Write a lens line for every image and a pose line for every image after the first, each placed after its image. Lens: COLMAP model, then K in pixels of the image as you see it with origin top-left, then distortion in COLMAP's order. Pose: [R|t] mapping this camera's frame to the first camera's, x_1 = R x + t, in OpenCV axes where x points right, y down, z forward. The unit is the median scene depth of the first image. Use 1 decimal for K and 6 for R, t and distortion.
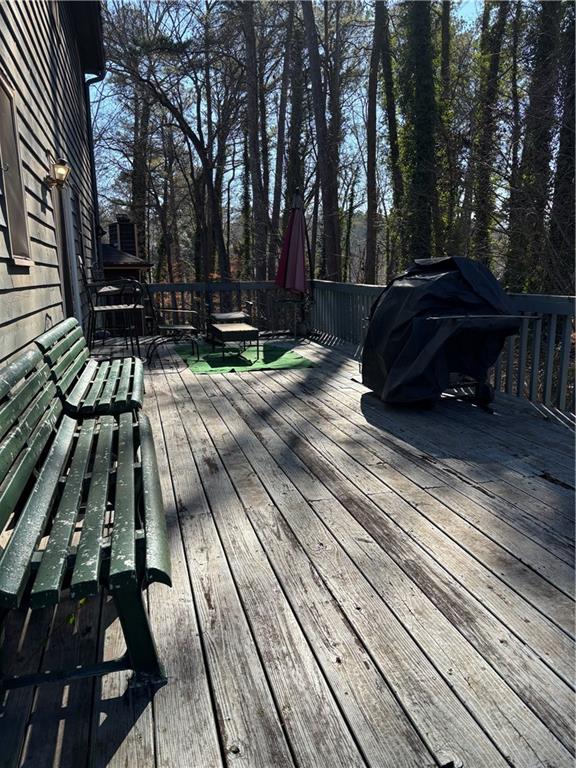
lens RADIAL K [[582.7, 0, 288.0], [0, 582.7, 384.0], [0, 0, 1]] dist [0.049158, -0.054714]
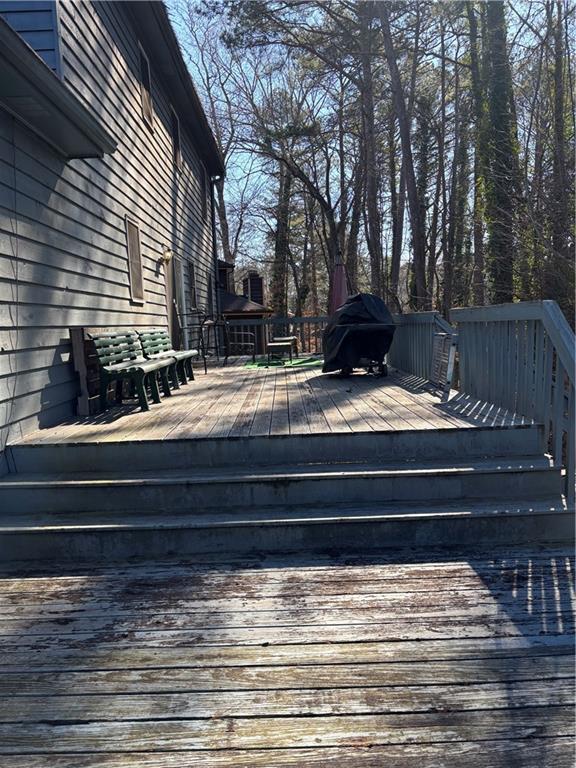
lens RADIAL K [[582.7, 0, 288.0], [0, 582.7, 384.0], [0, 0, 1]] dist [0.049158, -0.054714]
pose [[0.969906, 0.008192, -0.243341, 0.452763], [-0.027512, 0.996720, -0.076105, 0.183318], [0.241919, 0.080510, 0.966950, -0.690842]]
